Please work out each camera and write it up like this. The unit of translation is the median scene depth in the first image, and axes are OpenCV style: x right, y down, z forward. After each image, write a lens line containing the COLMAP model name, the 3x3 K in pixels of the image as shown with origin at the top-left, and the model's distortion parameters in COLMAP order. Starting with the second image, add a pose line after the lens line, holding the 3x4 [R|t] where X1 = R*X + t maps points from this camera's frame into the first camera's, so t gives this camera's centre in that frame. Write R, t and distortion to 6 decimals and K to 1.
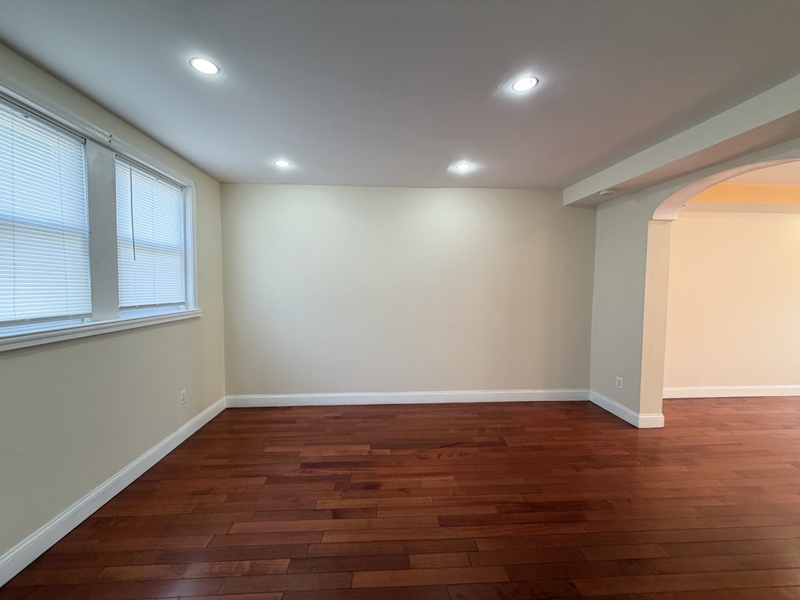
lens RADIAL K [[317.7, 0, 397.4], [0, 317.7, 299.6], [0, 0, 1]] dist [0.001157, 0.000075]
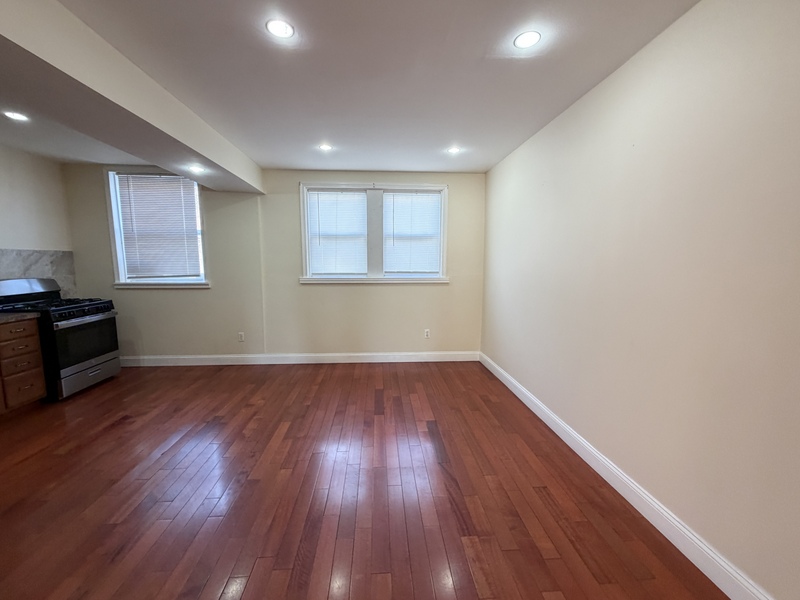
lens RADIAL K [[323.6, 0, 397.3], [0, 323.6, 299.8], [0, 0, 1]] dist [-0.000777, -0.000098]
pose [[0.011116, 0.114122, -0.993405, 1.040616], [-0.047880, 0.992387, 0.113469, -0.030667], [0.998791, 0.046302, 0.016495, 1.009737]]
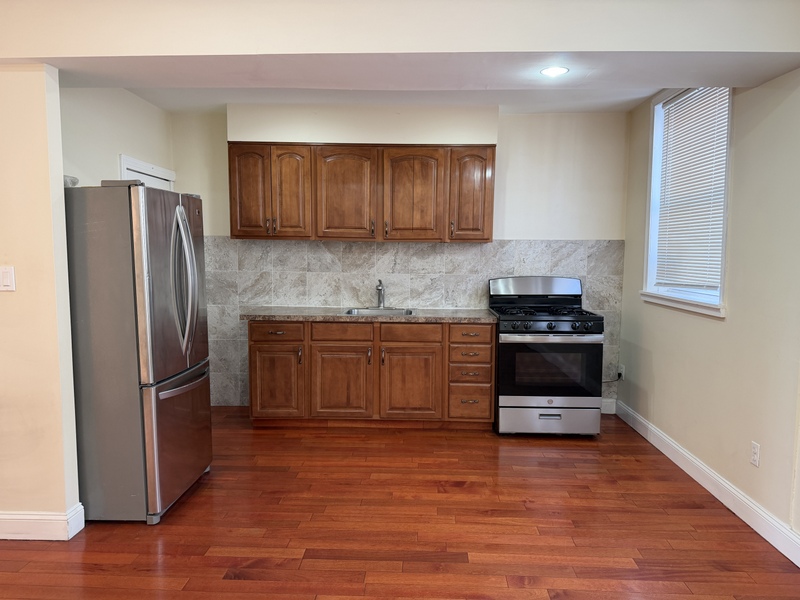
lens RADIAL K [[561.7, 0, 404.9], [0, 561.7, 299.4], [0, 0, 1]] dist [0.093917, -0.137958]
pose [[-0.995610, -0.019901, 0.091463, -0.104515], [-0.007749, 0.991307, 0.131340, -0.059339], [-0.093282, 0.130054, -0.987109, 1.409913]]
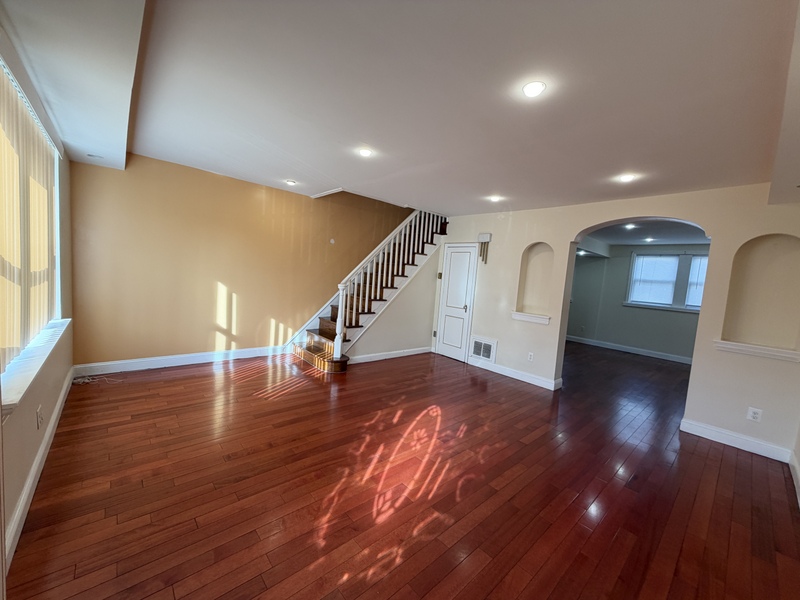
lens RADIAL K [[317.7, 0, 397.4], [0, 317.7, 299.6], [0, 0, 1]] dist [0.001157, 0.000075]
pose [[-0.781014, -0.017420, -0.624270, 3.072209], [-0.110477, 0.987699, 0.110655, -0.055318], [0.614664, 0.155391, -0.773332, 1.582370]]
